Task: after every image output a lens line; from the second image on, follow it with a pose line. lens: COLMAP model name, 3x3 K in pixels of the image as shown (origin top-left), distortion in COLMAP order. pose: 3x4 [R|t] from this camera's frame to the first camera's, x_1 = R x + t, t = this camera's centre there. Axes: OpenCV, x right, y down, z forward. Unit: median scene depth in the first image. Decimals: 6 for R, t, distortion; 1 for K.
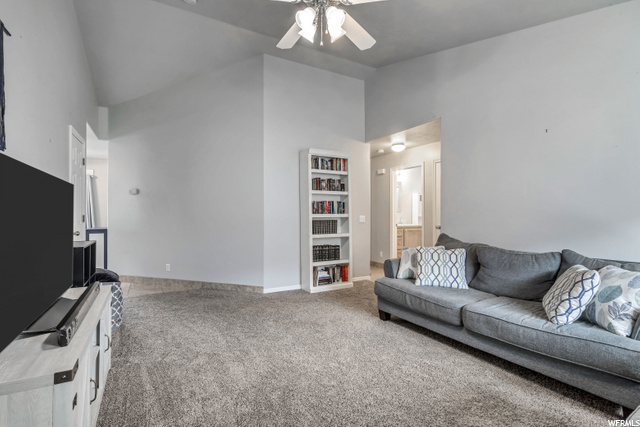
lens RADIAL K [[309.3, 0, 317.5], [0, 309.3, 211.8], [0, 0, 1]] dist [-0.023679, 0.001208]
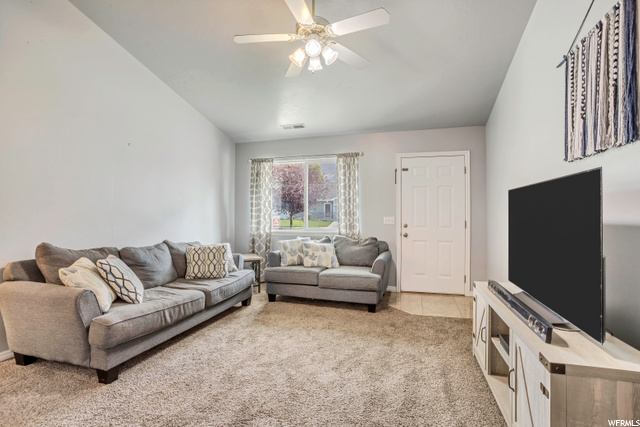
lens RADIAL K [[309.3, 0, 317.5], [0, 309.3, 211.8], [0, 0, 1]] dist [-0.023679, 0.001208]
pose [[-0.693092, 0.001555, 0.720847, -0.714941], [-0.006422, 0.999945, -0.008332, -0.010939], [-0.720820, -0.010404, -0.693044, 1.462157]]
